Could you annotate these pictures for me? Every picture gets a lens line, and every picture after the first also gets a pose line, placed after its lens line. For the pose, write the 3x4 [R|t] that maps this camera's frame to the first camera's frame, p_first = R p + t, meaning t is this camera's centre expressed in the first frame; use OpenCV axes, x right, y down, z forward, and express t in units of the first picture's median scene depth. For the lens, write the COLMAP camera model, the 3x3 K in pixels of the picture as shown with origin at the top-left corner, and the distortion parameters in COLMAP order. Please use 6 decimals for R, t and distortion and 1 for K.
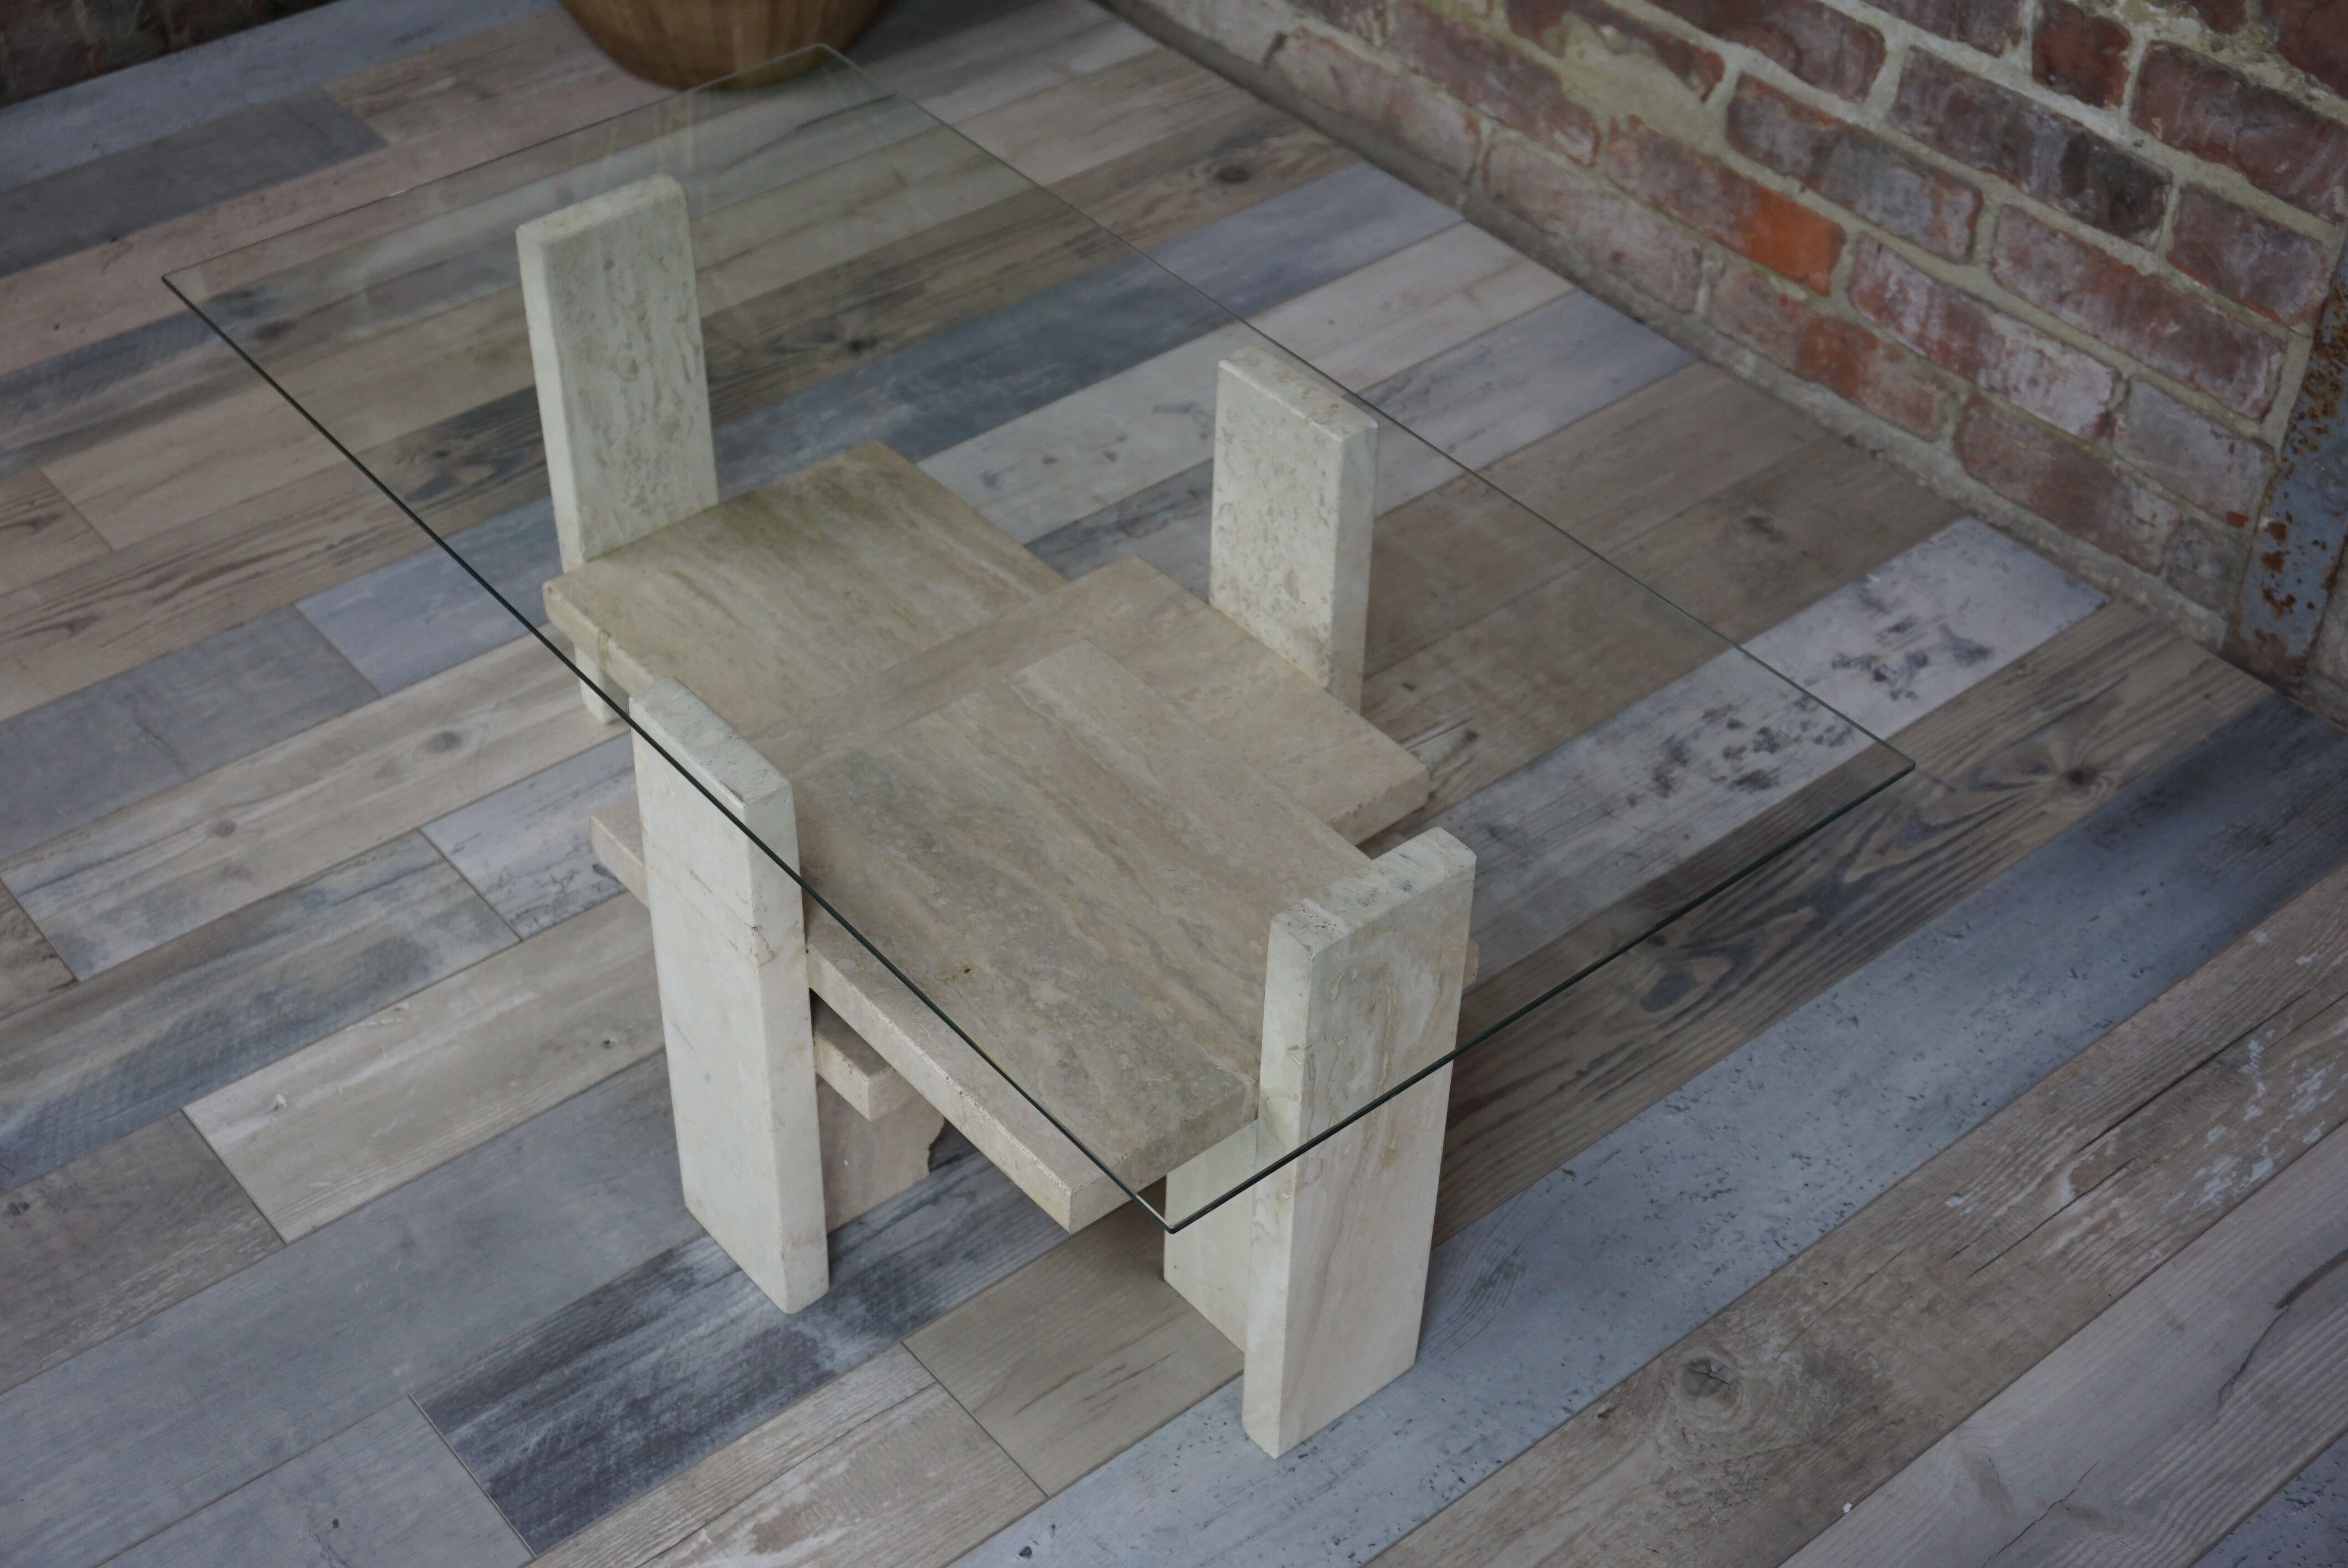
lens RADIAL K [[3051.2, 0, 1152.1], [0, 3051.2, 834.0], [0, 0, 1]] dist [0.006635, 0.000000]
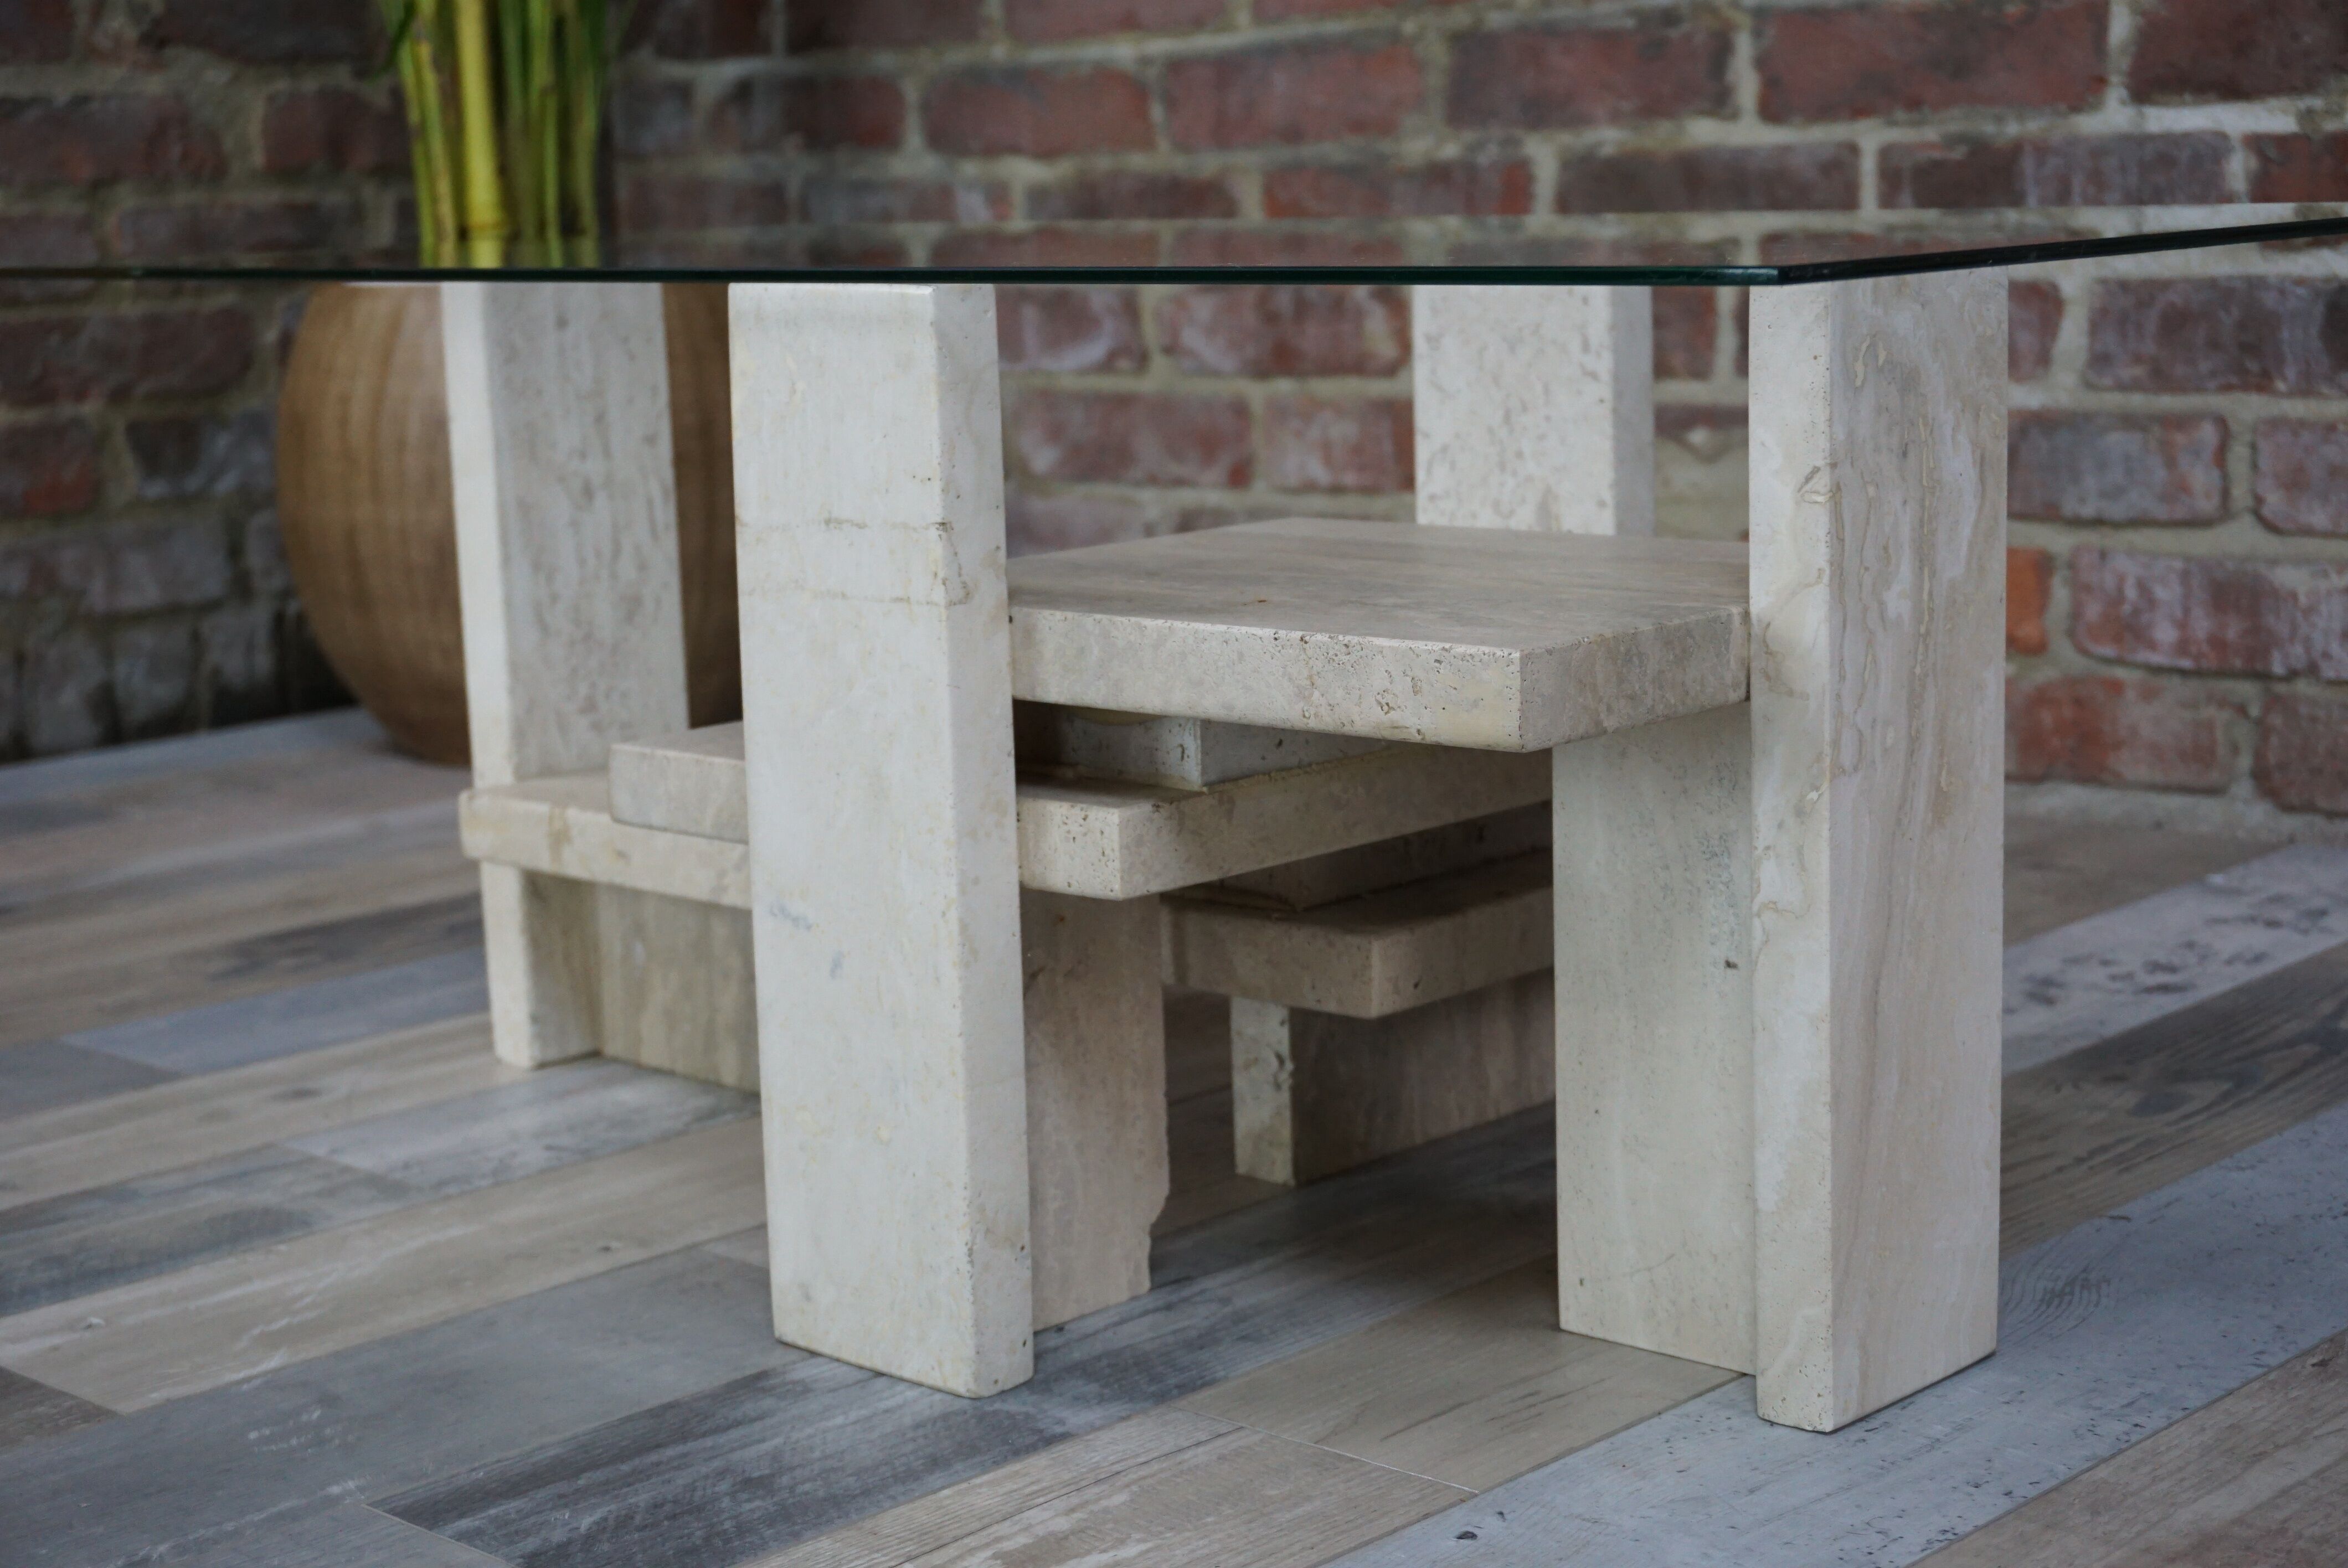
lens RADIAL K [[3700.4, 0, 1156.2], [0, 3700.4, 829.2], [0, 0, 1]] dist [0.017371, 0.000000]
pose [[0.991105, -0.070298, 0.112998, -0.138561], [0.118925, 0.848926, -0.514958, 0.388578], [-0.059726, 0.523816, 0.849735, 0.270566]]
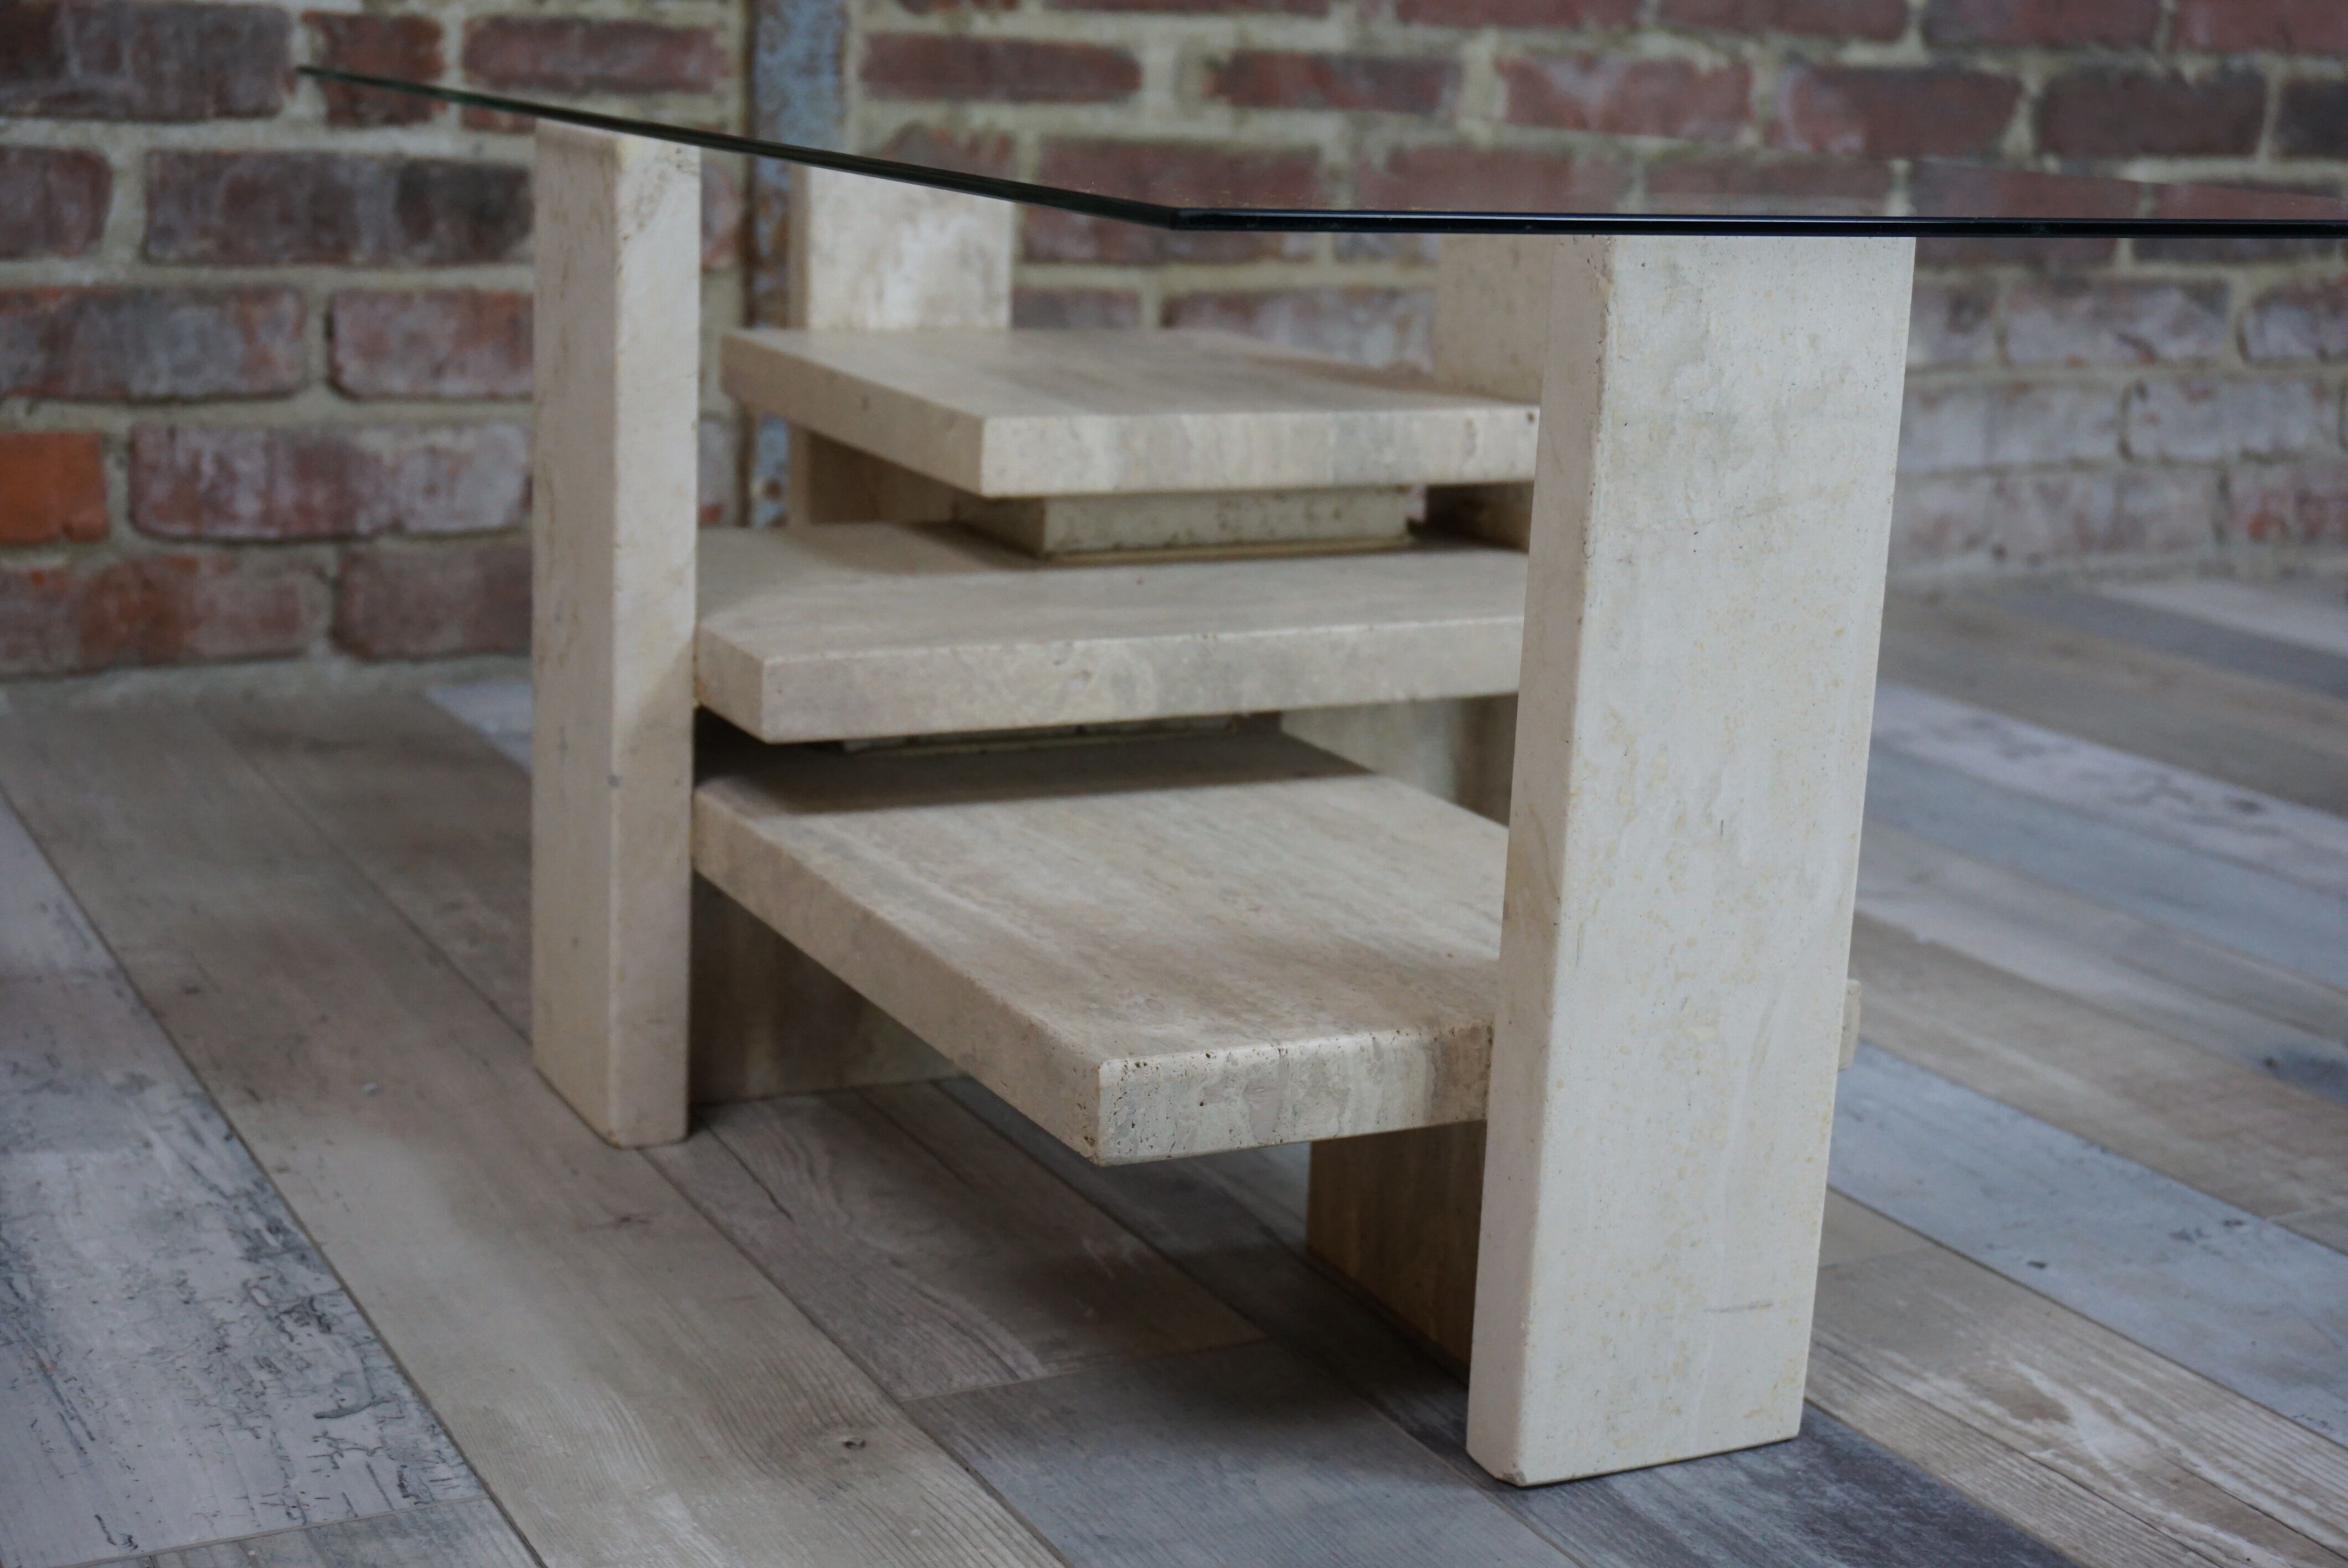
lens RADIAL K [[3277.4, 0, 1190.2], [0, 3277.4, 800.1], [0, 0, 1]] dist [0.020695, 0.000000]
pose [[0.192676, -0.237072, 0.952194, -0.621020], [0.623845, 0.778617, 0.067622, -0.014187], [-0.757425, 0.580993, 0.297917, 0.701388]]
